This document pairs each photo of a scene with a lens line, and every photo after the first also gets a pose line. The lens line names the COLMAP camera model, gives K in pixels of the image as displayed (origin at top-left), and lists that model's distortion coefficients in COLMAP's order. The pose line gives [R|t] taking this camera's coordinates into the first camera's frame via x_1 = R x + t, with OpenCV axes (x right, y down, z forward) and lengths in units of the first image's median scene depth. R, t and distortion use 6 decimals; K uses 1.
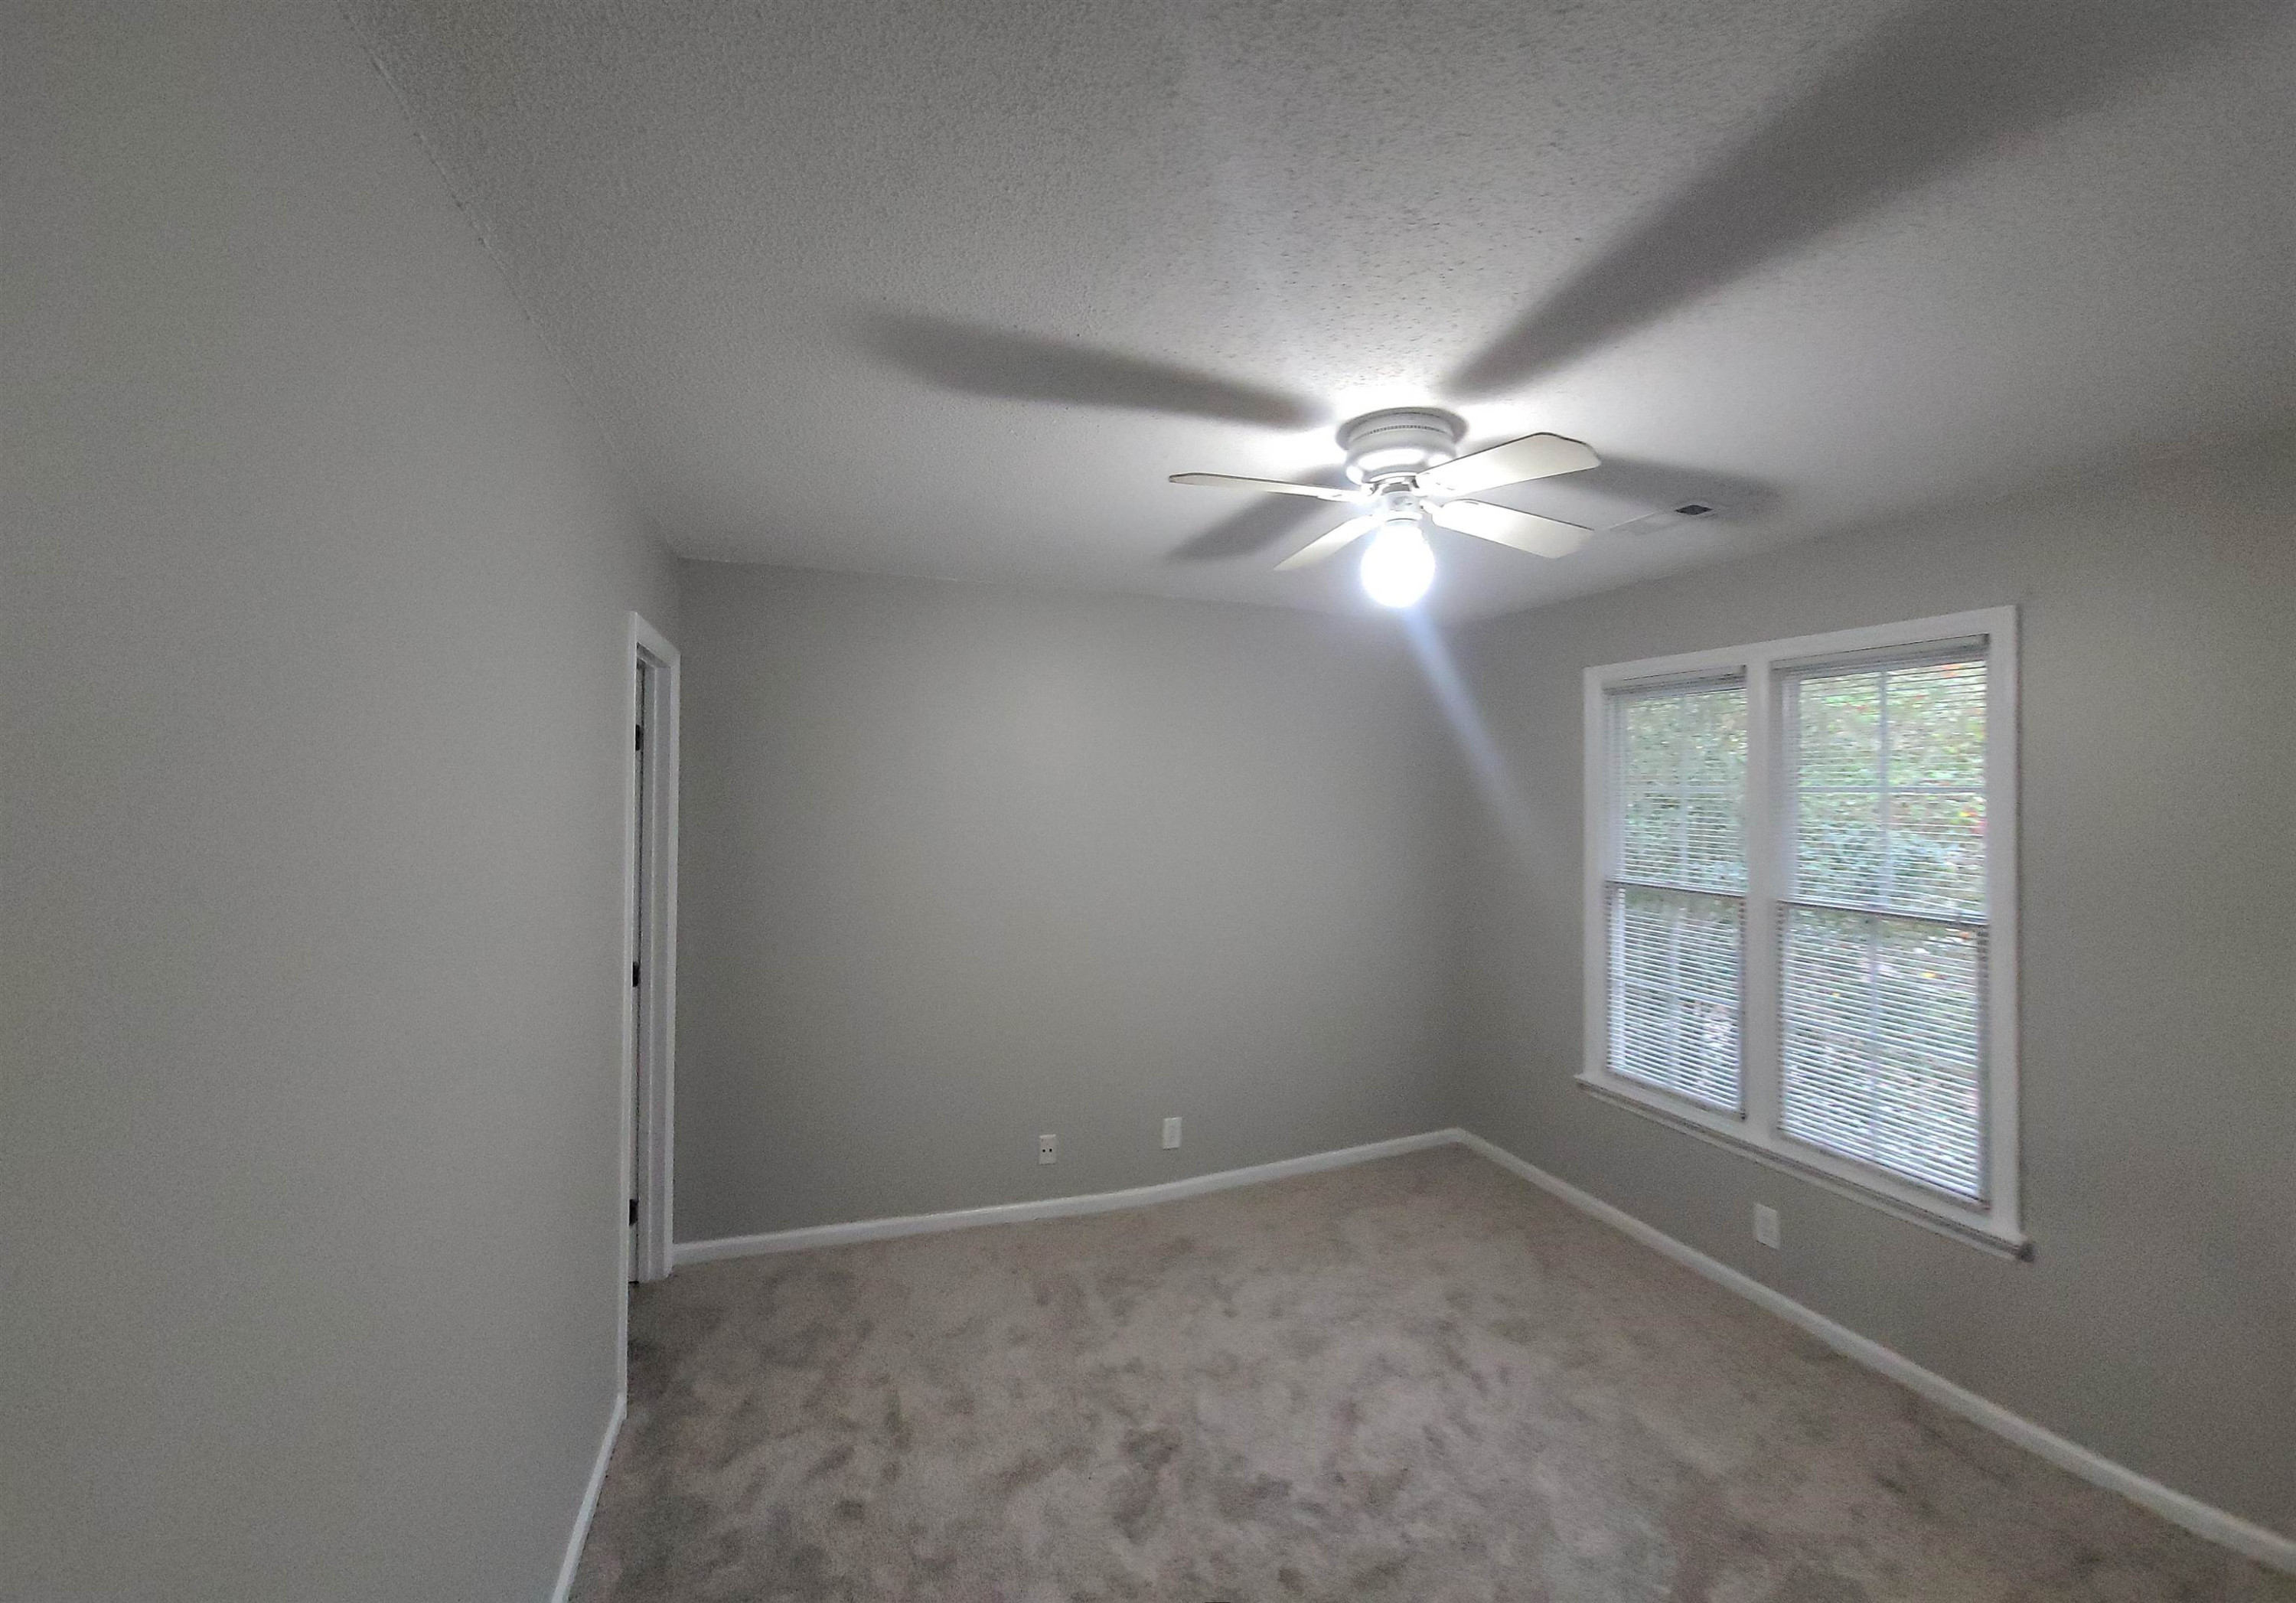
lens RADIAL K [[963.3, 0, 1148.0], [0, 963.3, 801.5], [0, 0, 1]] dist [-0.001507, -0.000202]
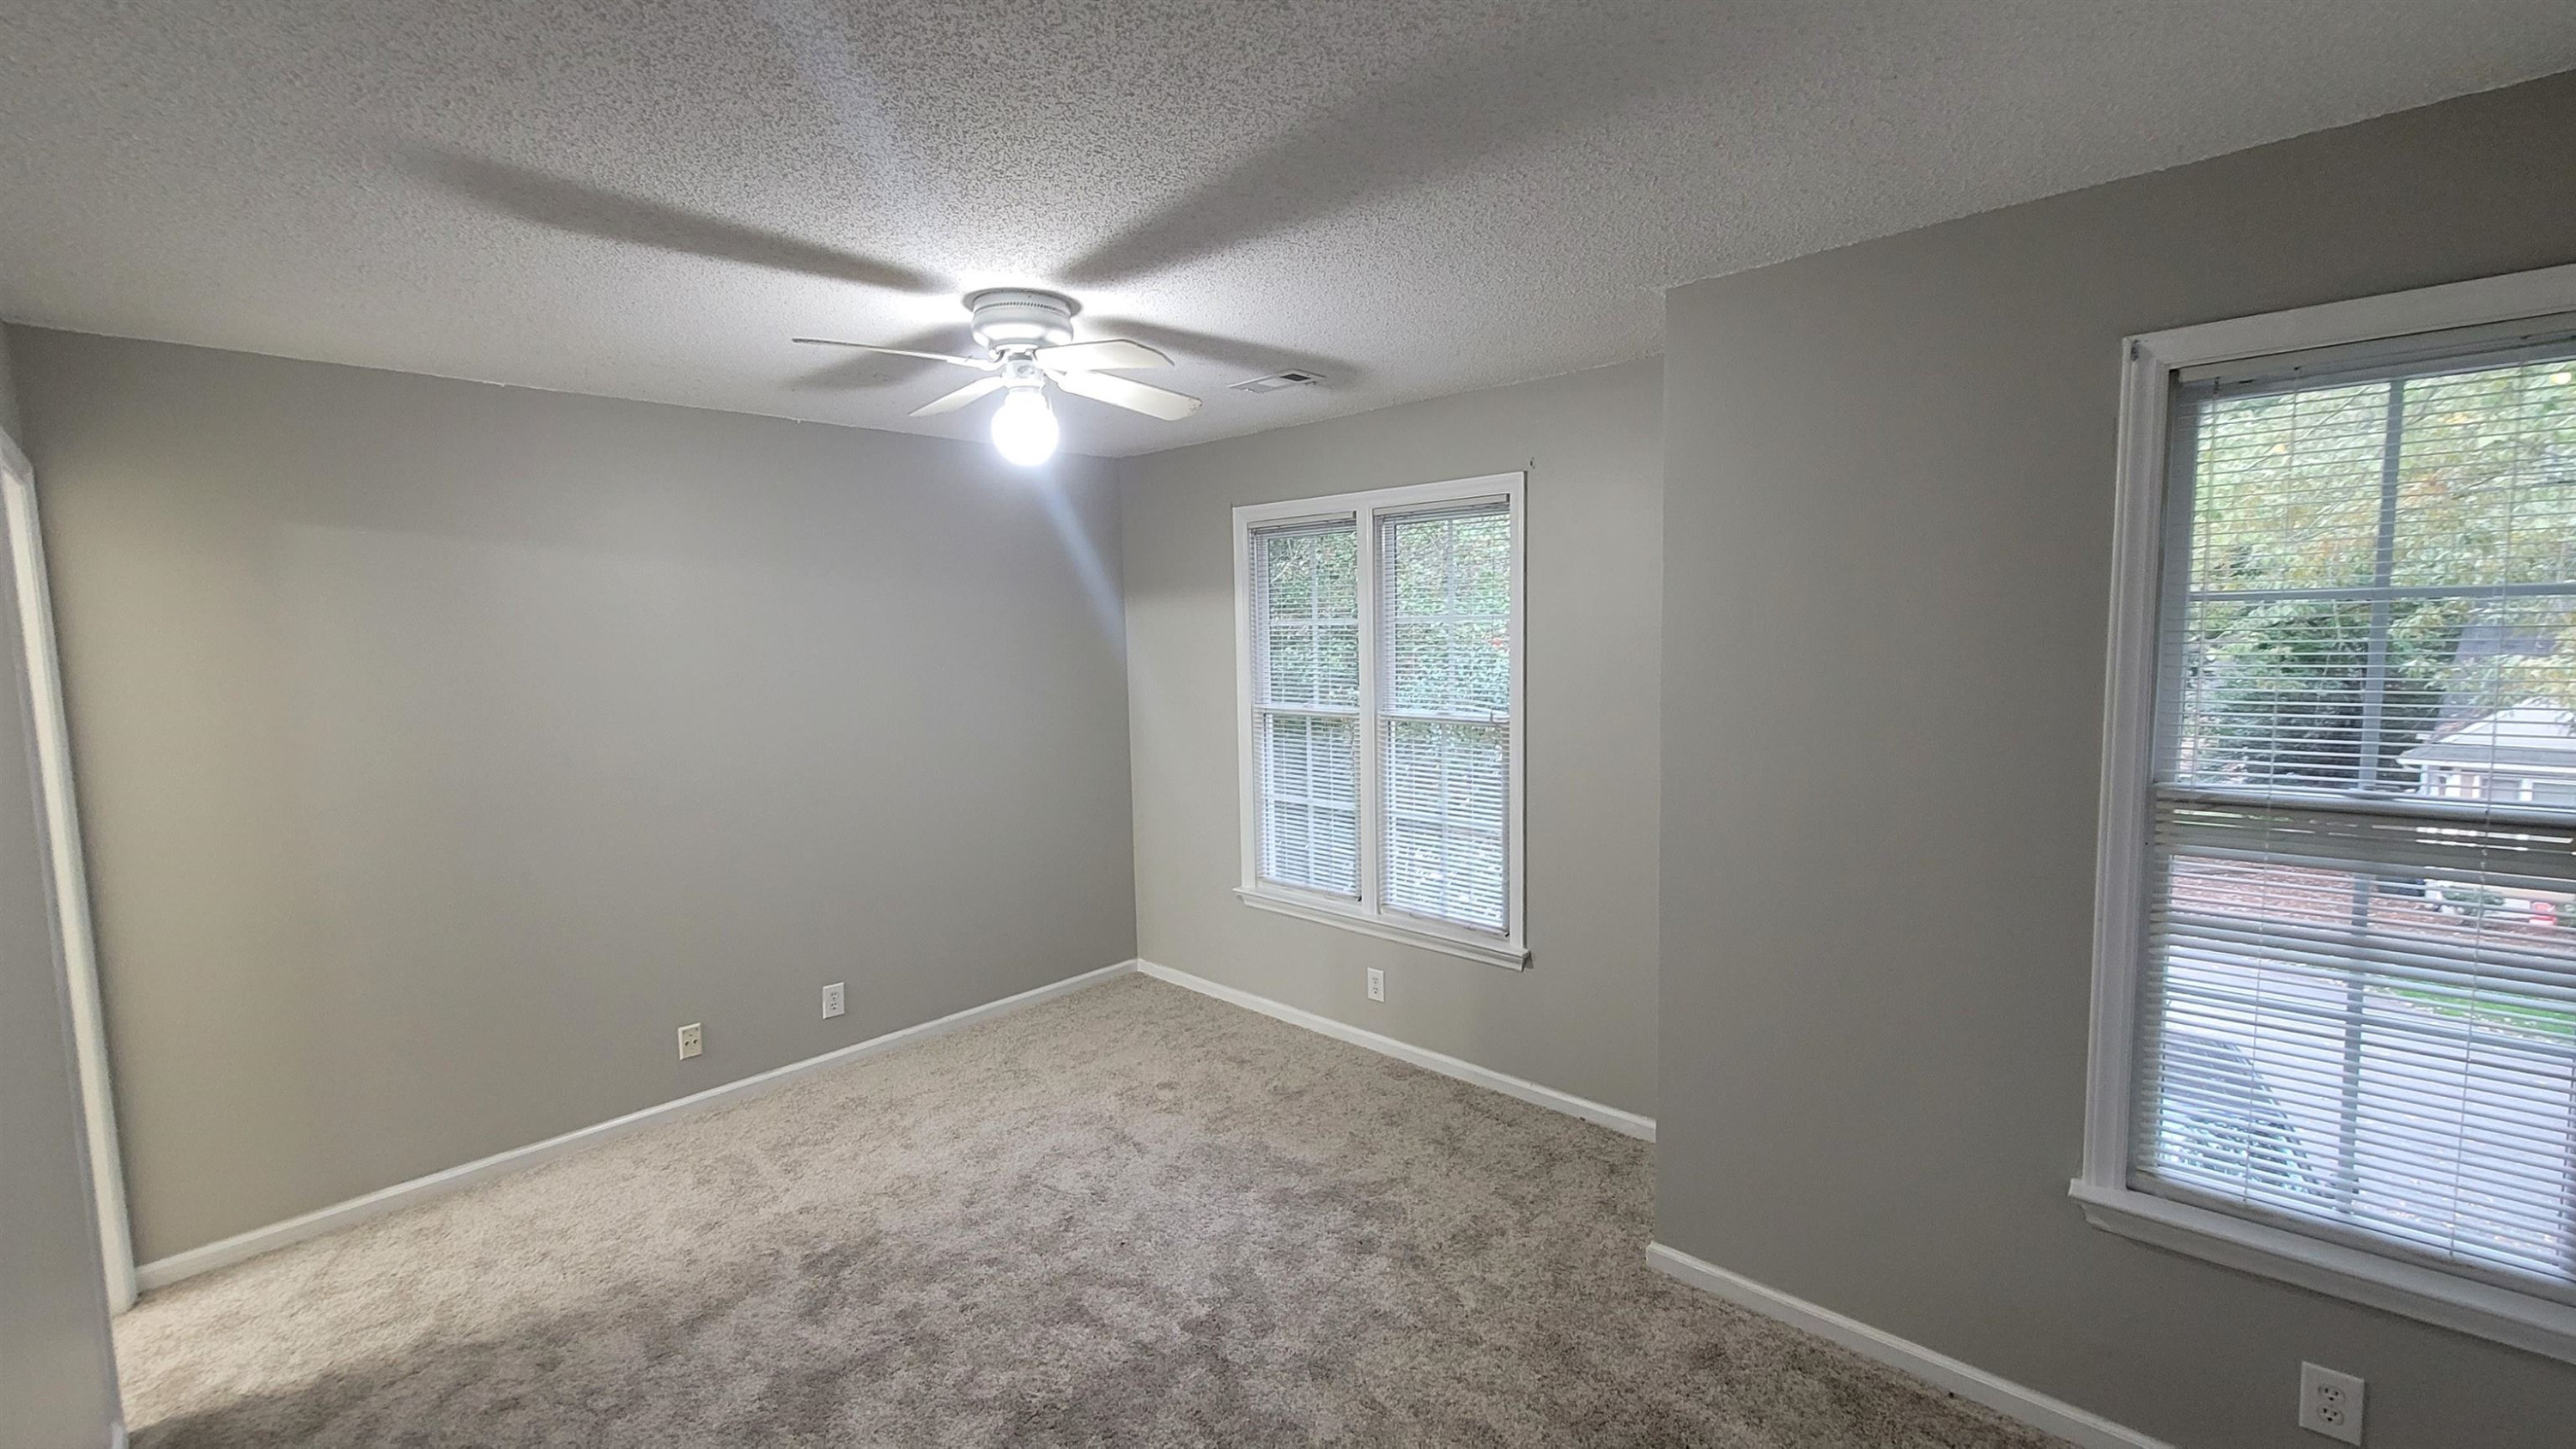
lens RADIAL K [[1024.6, 0, 1276.6], [0, 1024.6, 702.0], [0, 0, 1]] dist [-0.001271, -0.027325]
pose [[0.898842, -0.060043, 0.434140, -0.006564], [0.034736, 0.997215, 0.066002, -0.000842], [-0.436894, -0.044245, 0.898424, -0.142861]]
